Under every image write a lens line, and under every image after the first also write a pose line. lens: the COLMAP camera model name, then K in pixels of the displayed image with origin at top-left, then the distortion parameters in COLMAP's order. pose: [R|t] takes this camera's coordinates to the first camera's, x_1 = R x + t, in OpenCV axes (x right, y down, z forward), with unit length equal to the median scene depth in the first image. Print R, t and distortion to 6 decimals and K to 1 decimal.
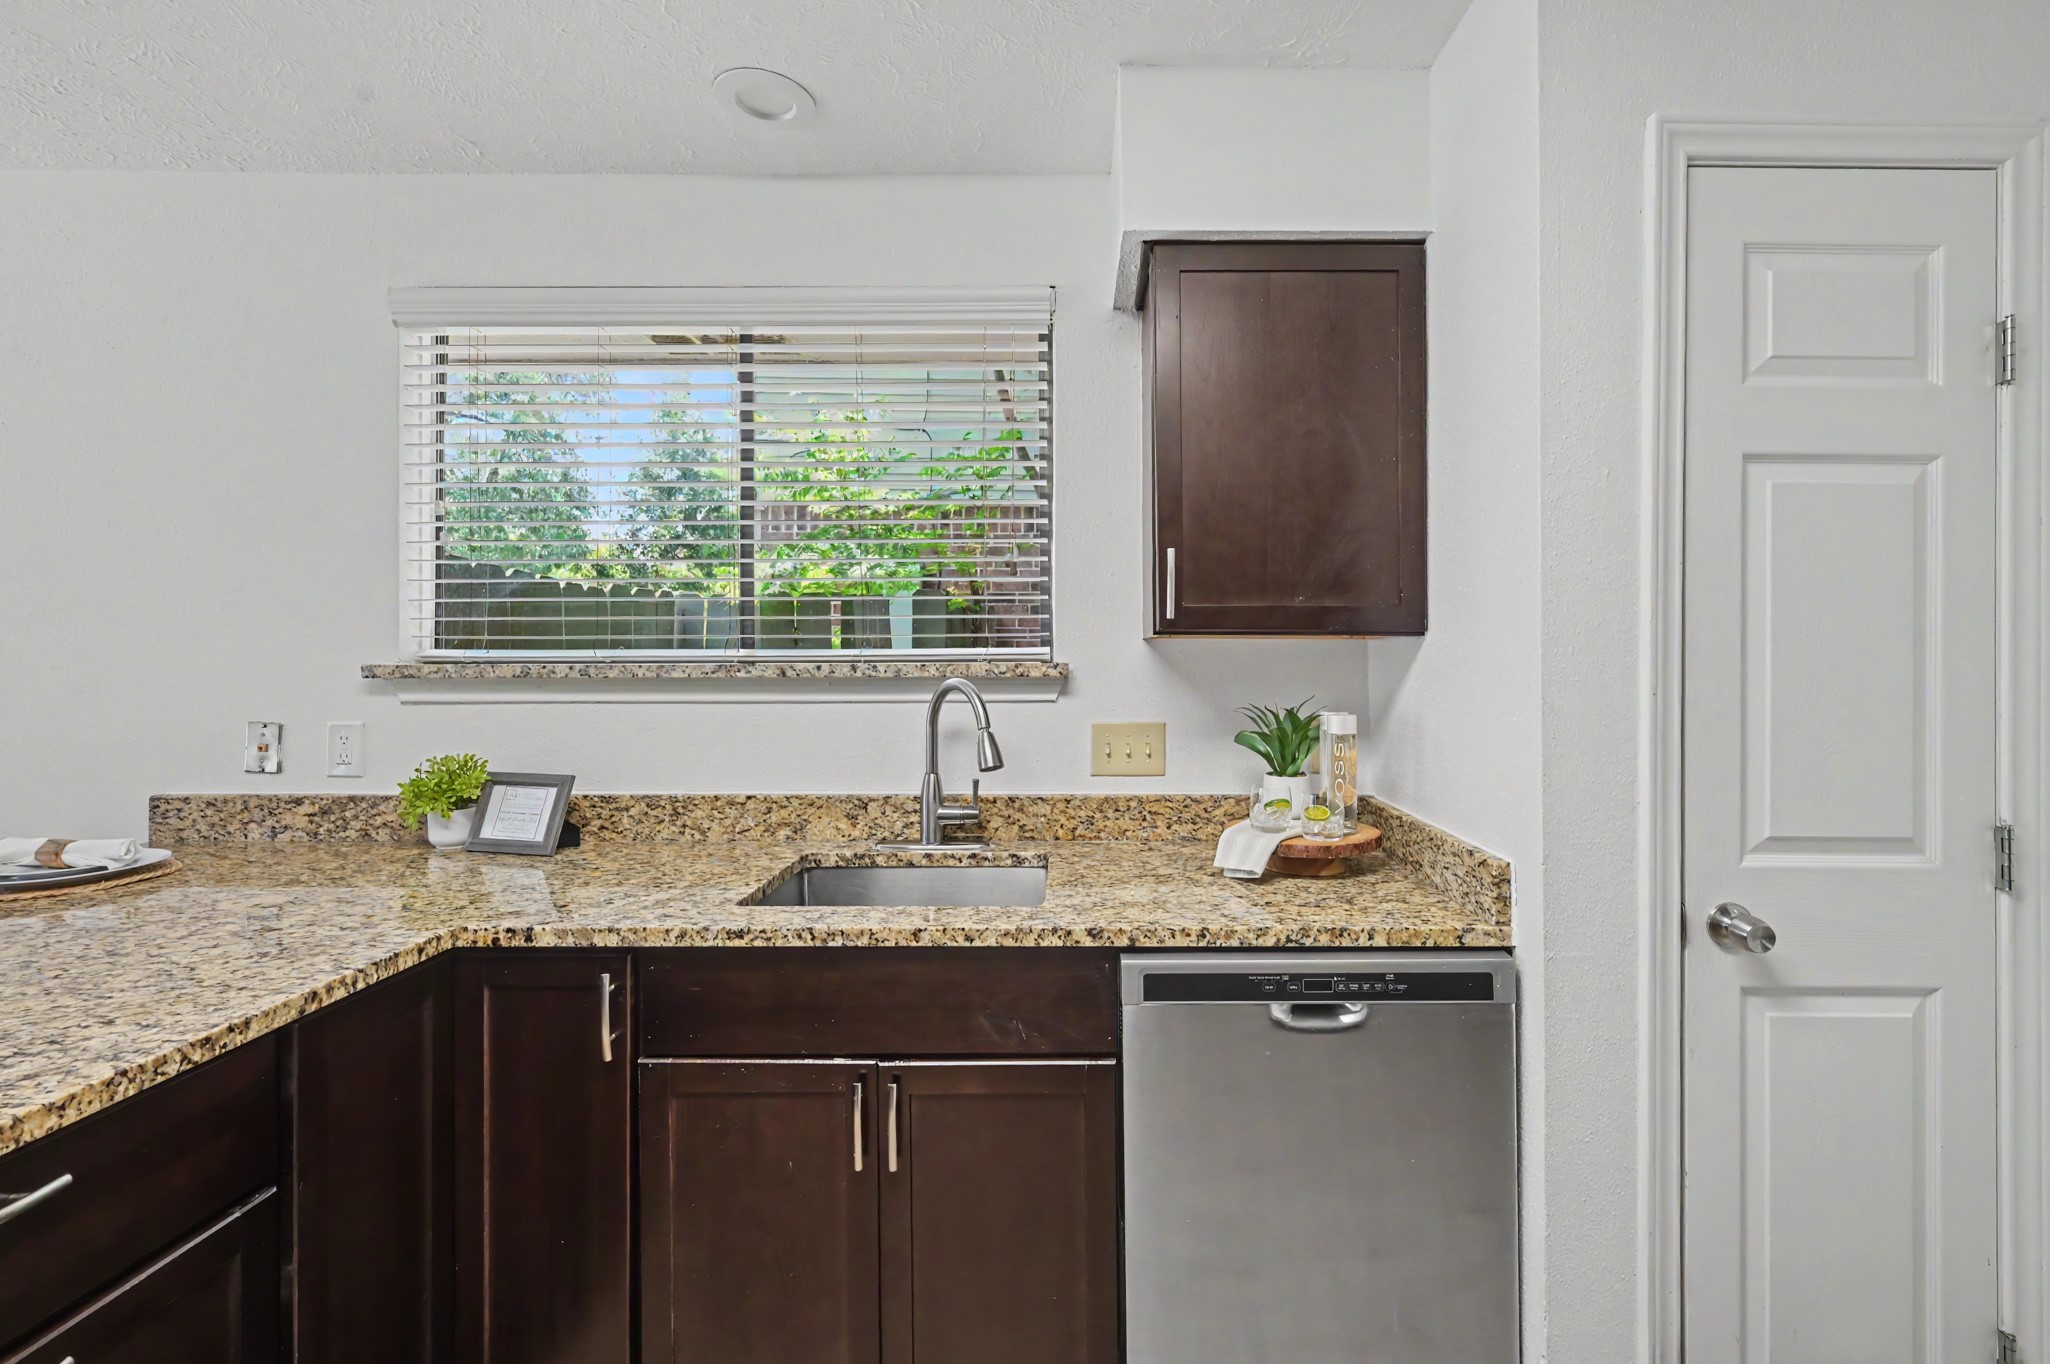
lens RADIAL K [[826.1, 0, 1042.3], [0, 826.1, 677.6], [0, 0, 1]] dist [0.001235, -0.000033]
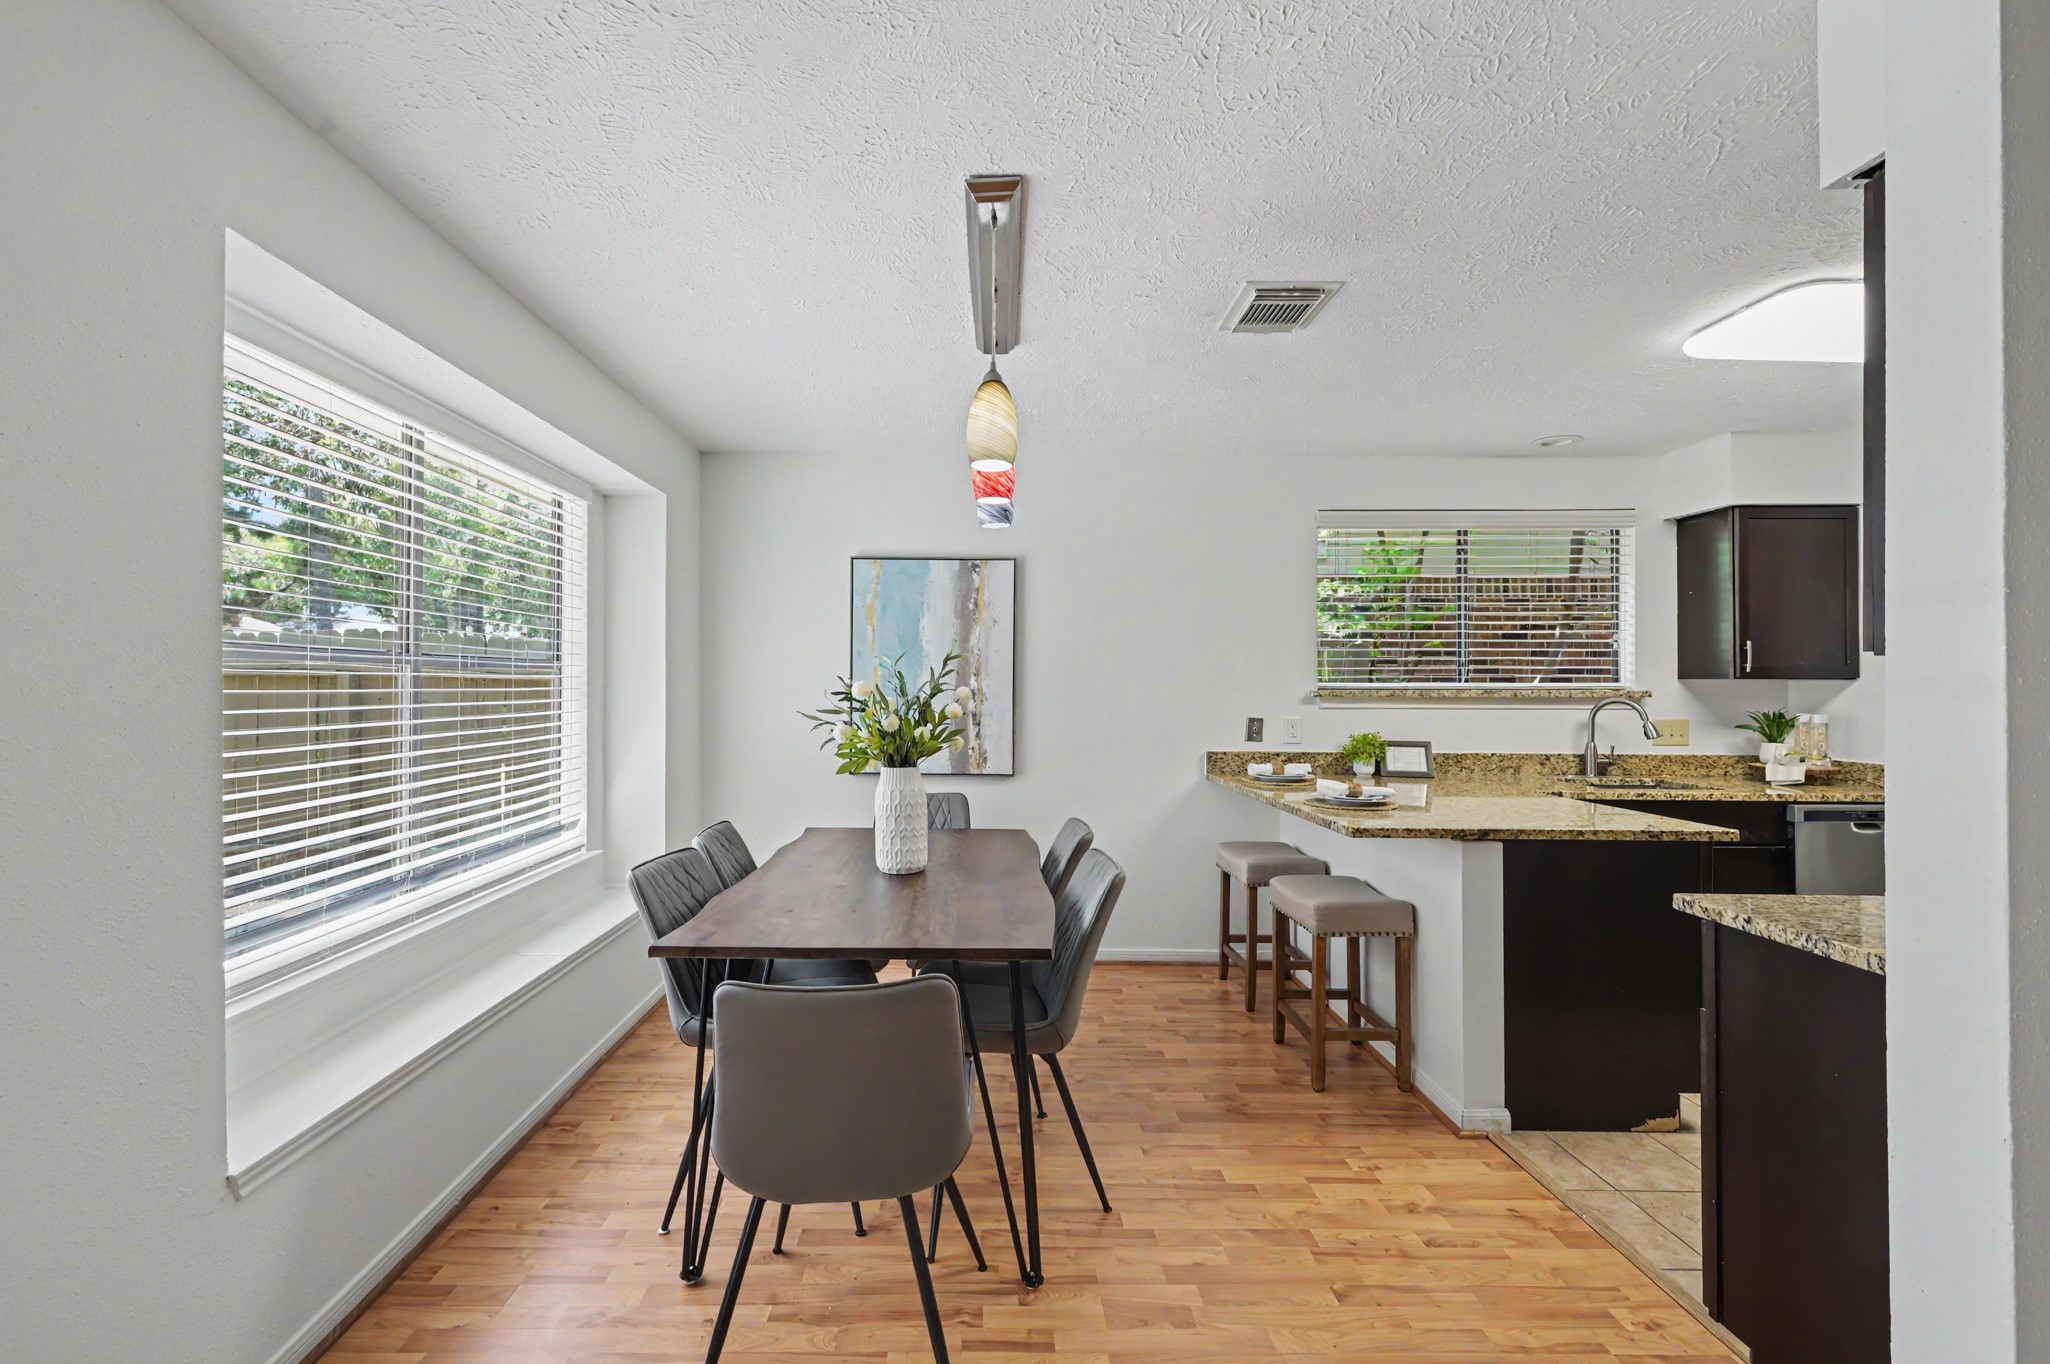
lens RADIAL K [[826.1, 0, 927.0], [0, 826.1, 691.7], [0, 0, 1]] dist [0.001235, -0.000033]
pose [[0.999891, 0.004668, -0.014021, -1.761540], [-0.004930, 0.999813, -0.018675, 0.033019], [0.013931, 0.018742, 0.999727, -1.110442]]
